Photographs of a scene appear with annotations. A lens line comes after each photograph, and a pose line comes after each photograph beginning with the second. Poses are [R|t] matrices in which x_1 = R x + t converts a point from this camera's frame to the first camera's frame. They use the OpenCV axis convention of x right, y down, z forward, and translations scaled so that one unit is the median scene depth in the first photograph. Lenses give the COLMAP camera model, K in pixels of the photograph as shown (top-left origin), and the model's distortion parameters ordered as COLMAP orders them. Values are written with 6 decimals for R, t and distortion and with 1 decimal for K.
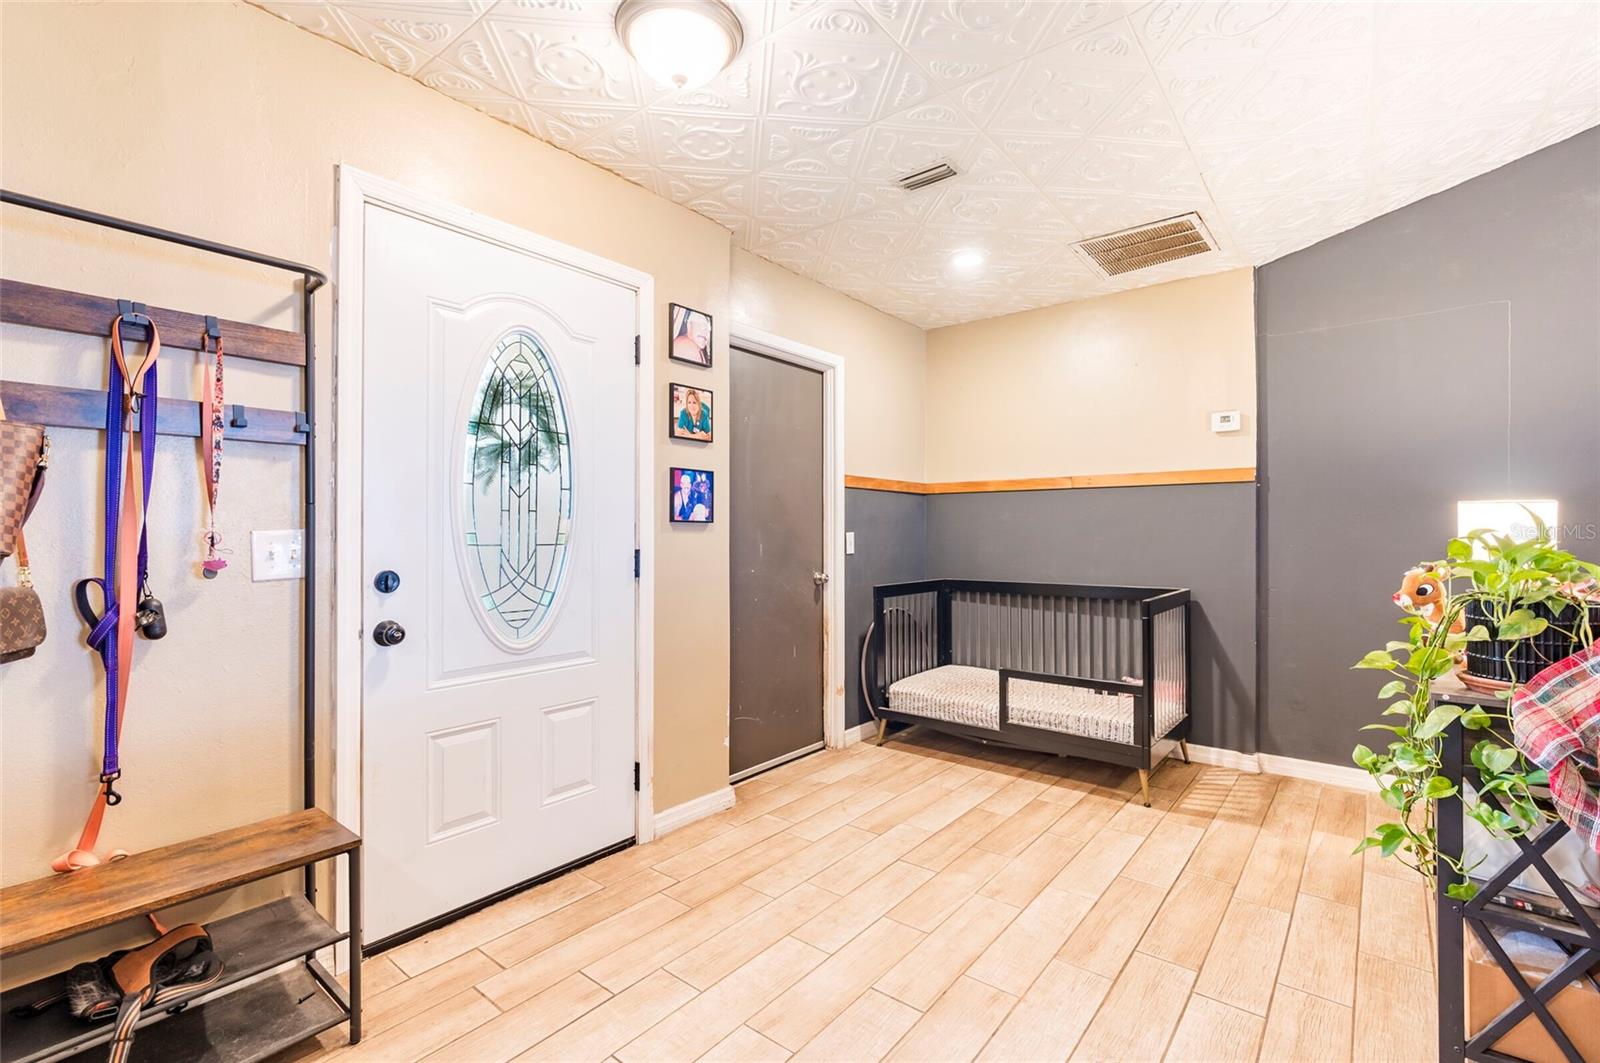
lens RADIAL K [[706.4, 0, 803.9], [0, 706.4, 525.3], [0, 0, 1]] dist [-0.004163, 0.000116]
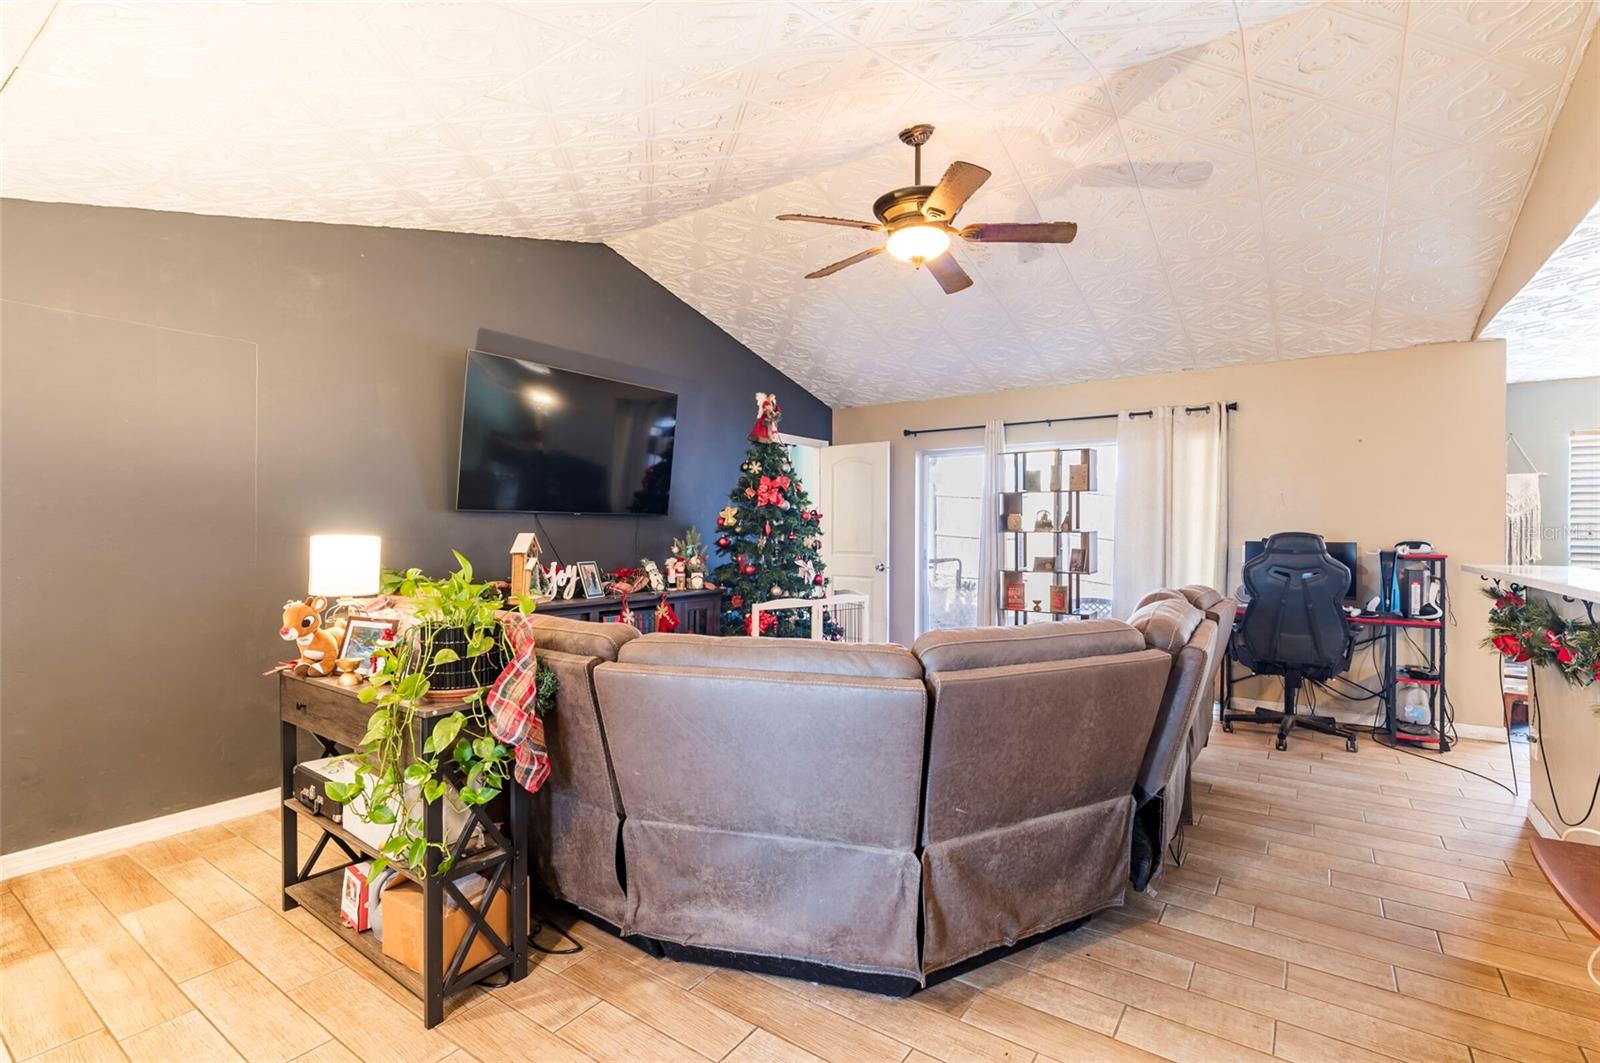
lens RADIAL K [[730.8, 0, 799.5], [0, 730.8, 535.1], [0, 0, 1]] dist [-0.003090, -0.000433]
pose [[-0.082538, -0.008586, 0.996551, -0.274281], [-0.013692, 0.999878, 0.007481, -0.056152], [-0.996494, -0.013027, -0.082645, 0.343760]]
